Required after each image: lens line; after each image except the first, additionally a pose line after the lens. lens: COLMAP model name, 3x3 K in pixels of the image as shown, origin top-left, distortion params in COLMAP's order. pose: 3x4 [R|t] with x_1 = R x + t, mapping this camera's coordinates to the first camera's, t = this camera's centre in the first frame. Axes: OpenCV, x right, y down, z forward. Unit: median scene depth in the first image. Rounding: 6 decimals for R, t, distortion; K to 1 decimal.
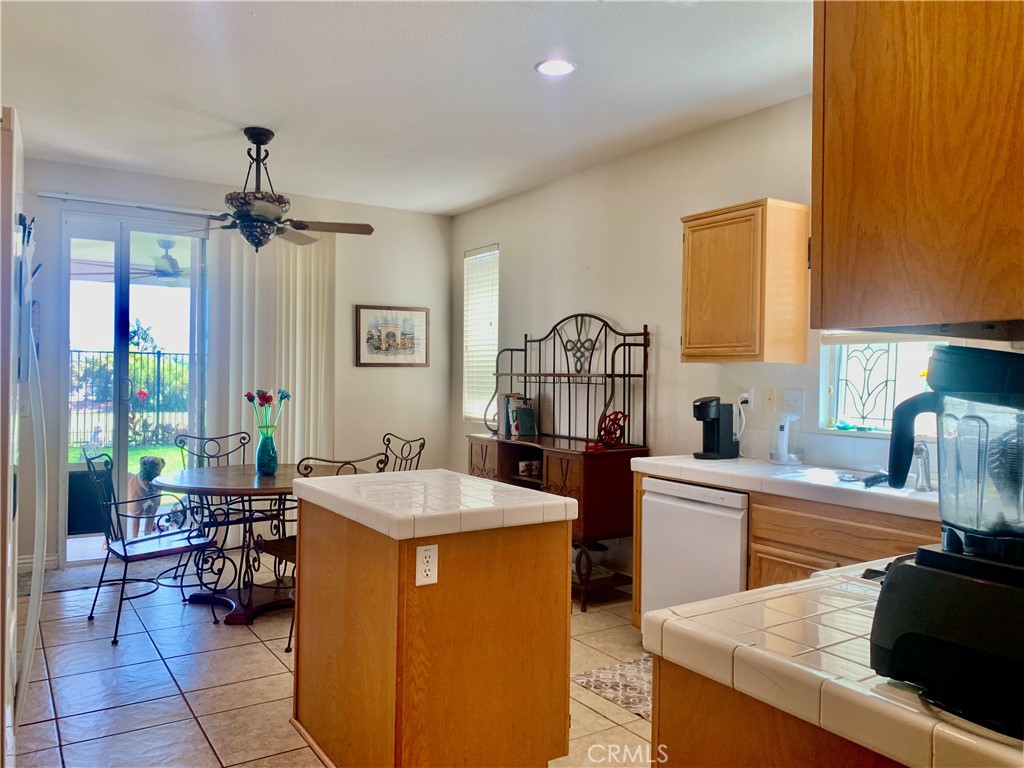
lens RADIAL K [[787.5, 0, 518.1], [0, 787.5, 375.6], [0, 0, 1]] dist [0.004010, -0.003230]
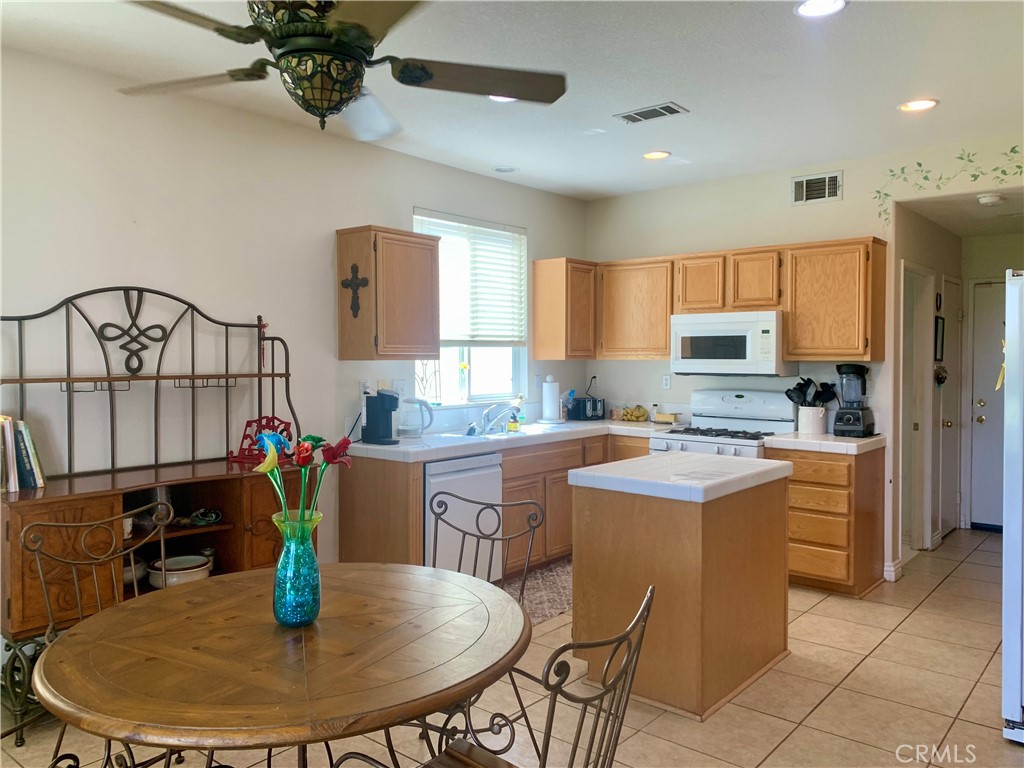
lens RADIAL K [[787.5, 0, 516.9], [0, 787.5, 386.7], [0, 0, 1]] dist [0.004010, -0.003230]
pose [[-0.325480, -0.029746, 0.945081, -0.677750], [0.015507, 0.999203, 0.036790, -0.012007], [-0.945422, 0.026630, -0.324759, 0.912720]]
